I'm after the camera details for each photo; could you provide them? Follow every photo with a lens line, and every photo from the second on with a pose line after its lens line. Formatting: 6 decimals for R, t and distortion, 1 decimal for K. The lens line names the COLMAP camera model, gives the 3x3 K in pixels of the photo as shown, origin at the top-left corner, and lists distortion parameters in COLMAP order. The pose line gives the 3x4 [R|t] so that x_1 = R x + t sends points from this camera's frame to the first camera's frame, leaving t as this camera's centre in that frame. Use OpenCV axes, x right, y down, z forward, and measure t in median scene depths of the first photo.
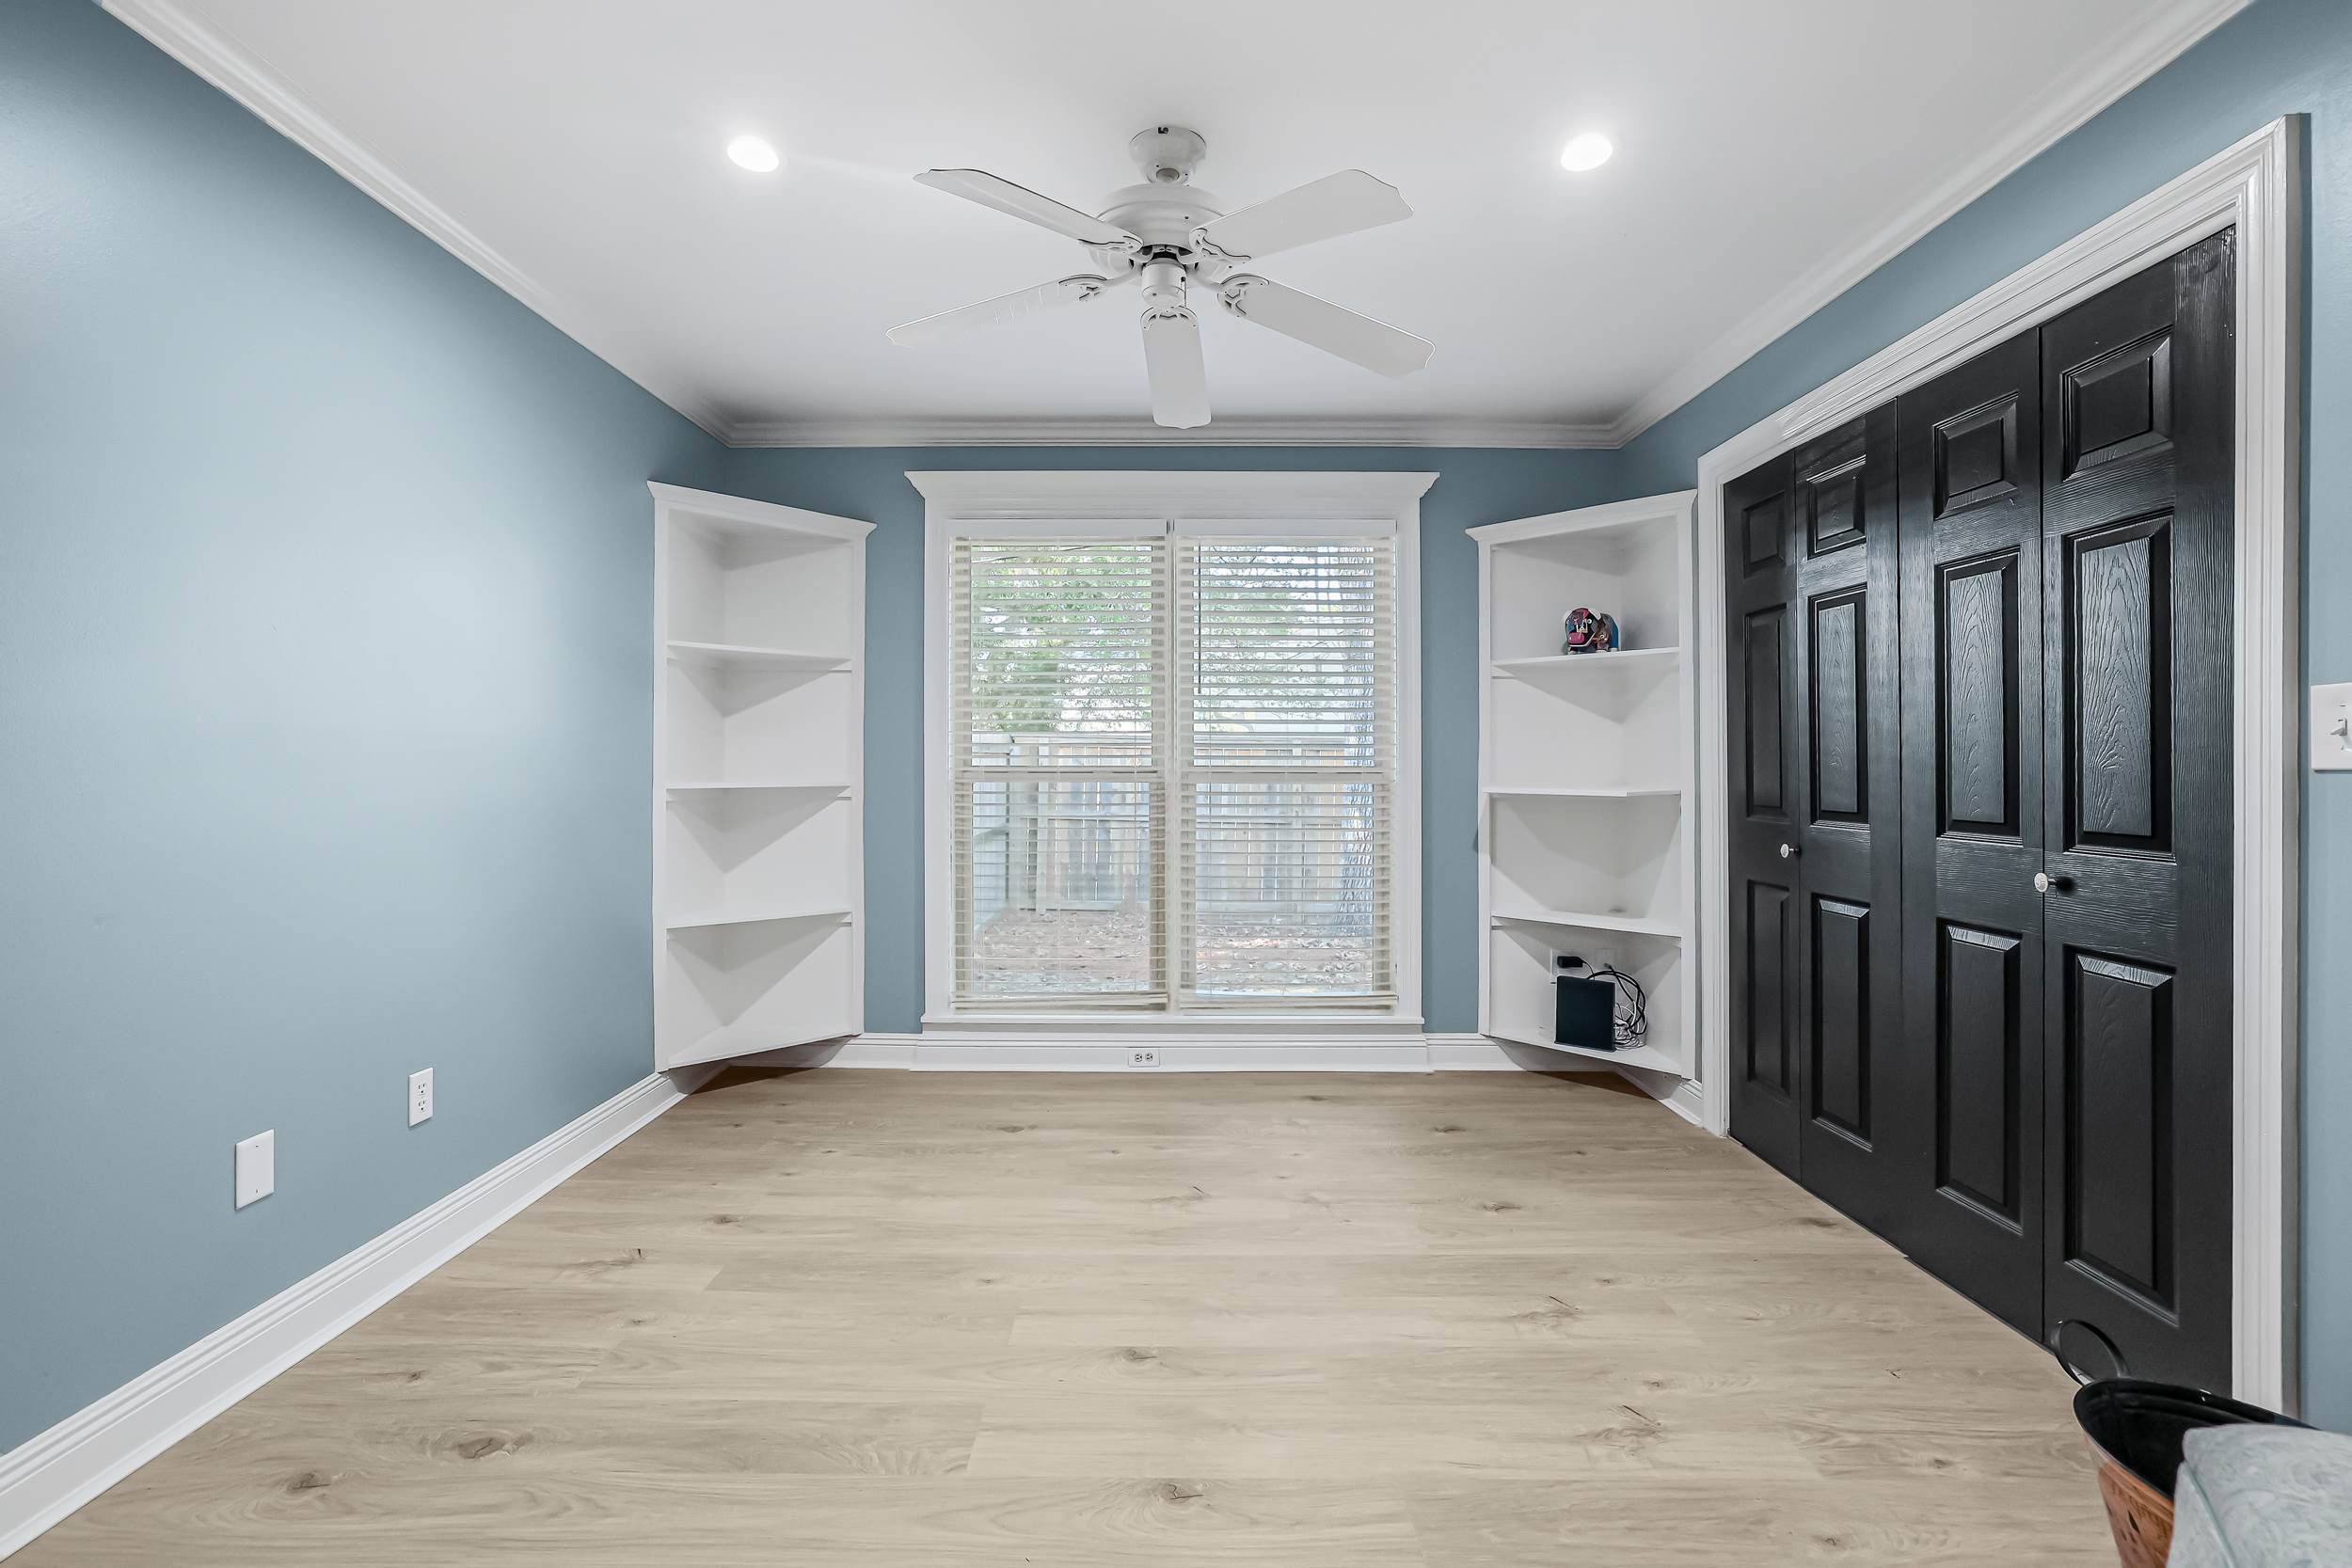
lens RADIAL K [[1014.0, 0, 1154.0], [0, 1014.0, 769.9], [0, 0, 1]] dist [-0.031090, 0.016054]
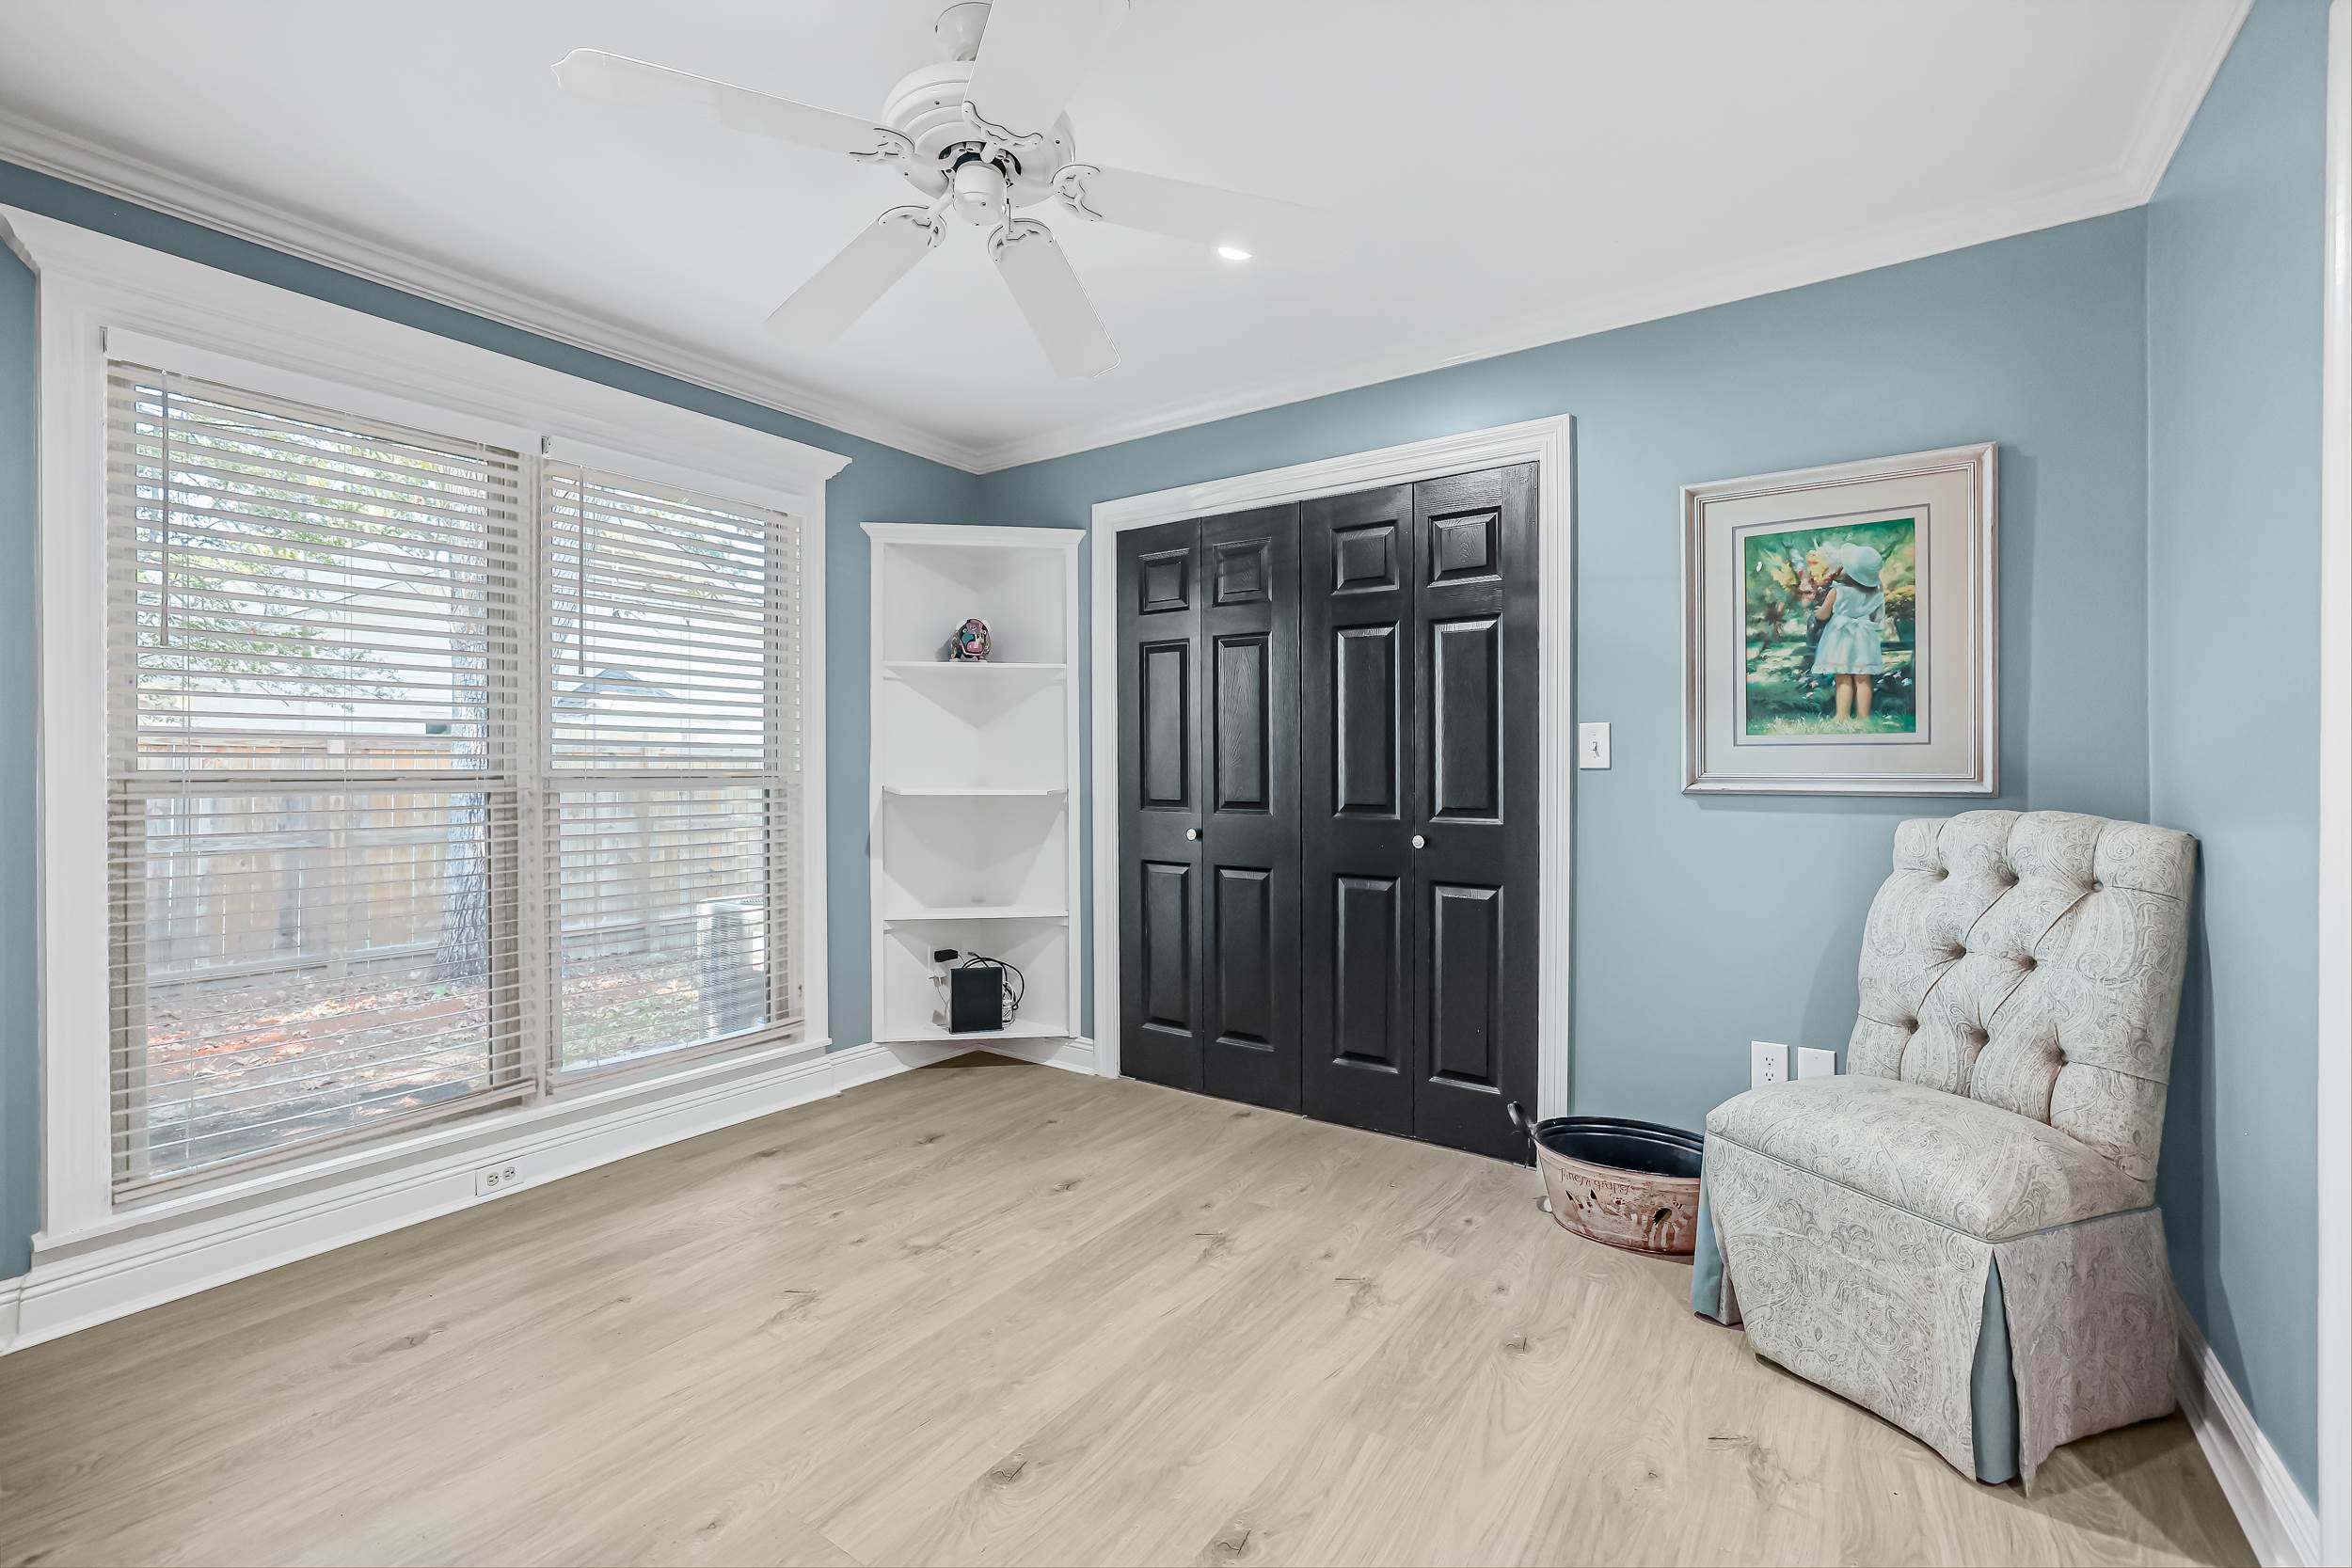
lens RADIAL K [[1014.0, 0, 1138.8], [0, 1014.0, 787.5], [0, 0, 1]] dist [-0.031090, 0.016054]
pose [[0.578940, -0.015529, 0.815222, -0.348035], [0.005845, 0.999872, 0.014896, 0.001078], [-0.815349, -0.003859, 0.578956, 0.241793]]
